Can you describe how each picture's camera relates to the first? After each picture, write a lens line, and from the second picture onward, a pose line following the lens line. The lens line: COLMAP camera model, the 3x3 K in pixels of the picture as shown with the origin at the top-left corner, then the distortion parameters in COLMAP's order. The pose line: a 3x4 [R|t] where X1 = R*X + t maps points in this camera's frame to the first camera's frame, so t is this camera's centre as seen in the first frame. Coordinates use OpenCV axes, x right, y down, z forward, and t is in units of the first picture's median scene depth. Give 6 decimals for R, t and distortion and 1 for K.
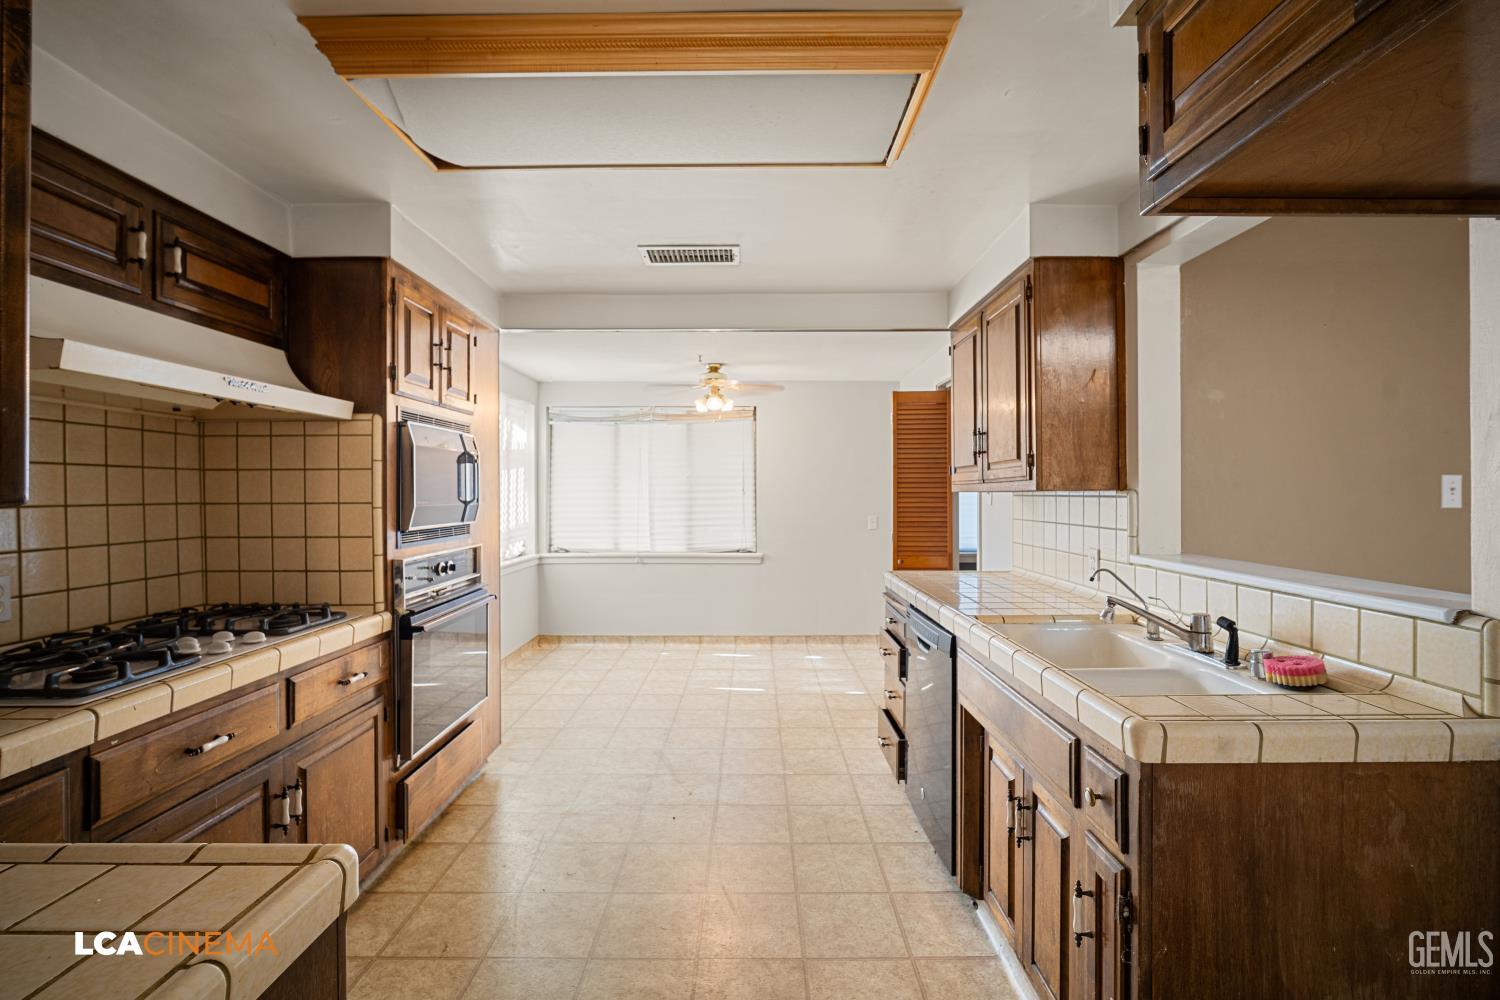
lens RADIAL K [[658.1, 0, 751.6], [0, 658.1, 493.4], [0, 0, 1]] dist [-0.010445, -0.000125]
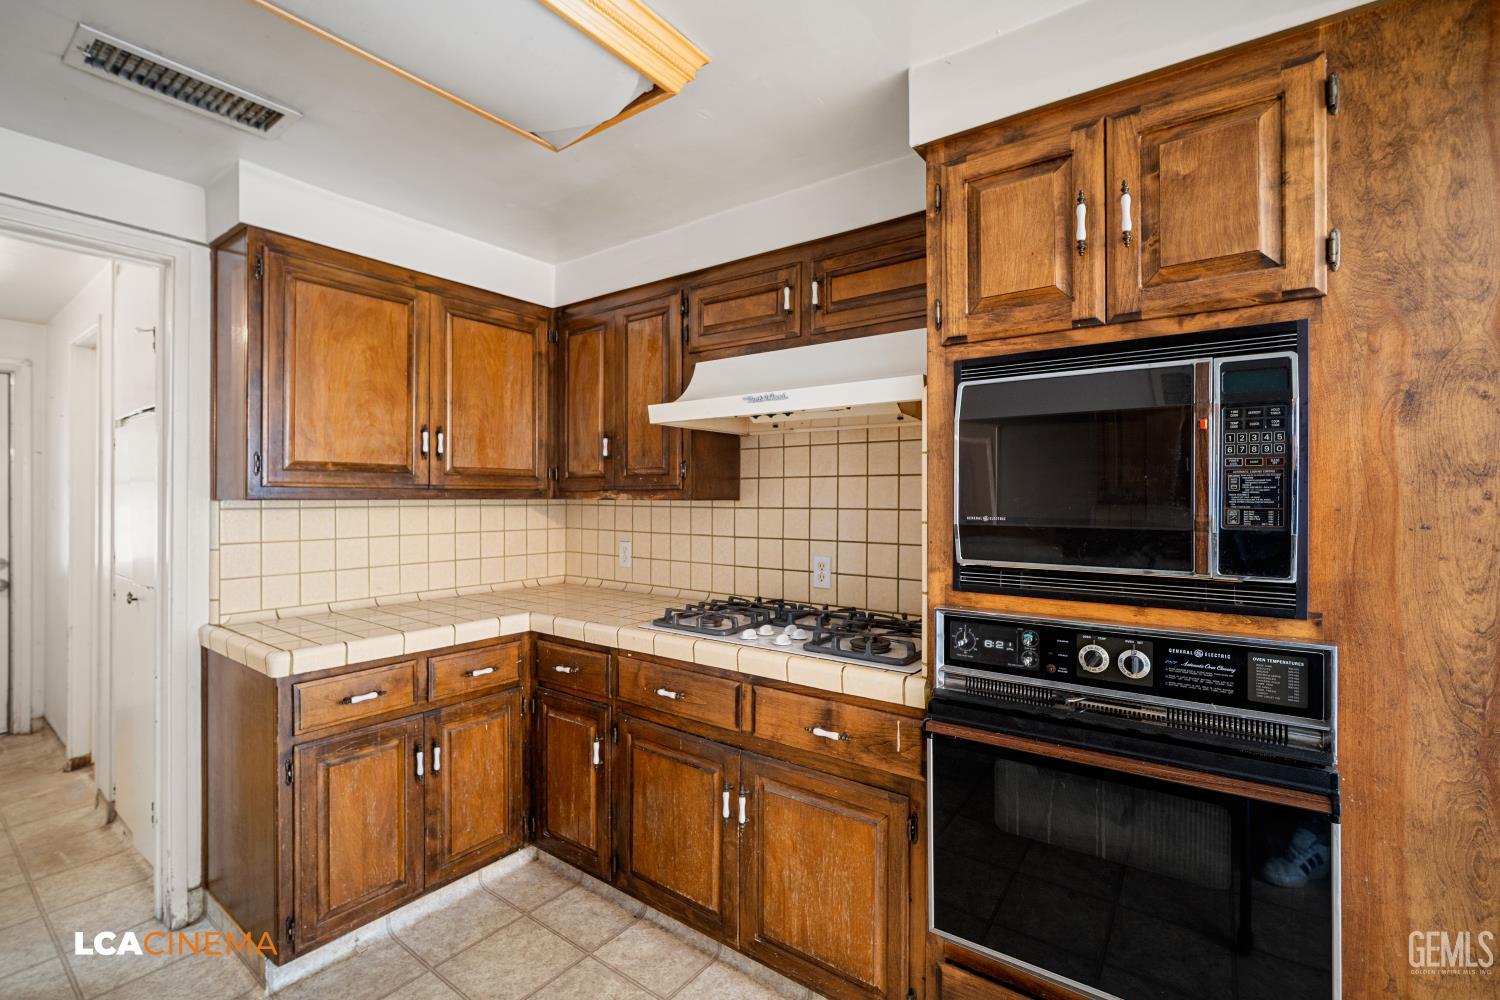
lens RADIAL K [[658.1, 0, 750.8], [0, 658.1, 499.8], [0, 0, 1]] dist [-0.010445, -0.000125]
pose [[-0.590555, 0.002145, -0.806994, 0.102559], [-0.004383, 0.999973, 0.005866, -0.005075], [0.806985, 0.007001, -0.590530, 1.564184]]
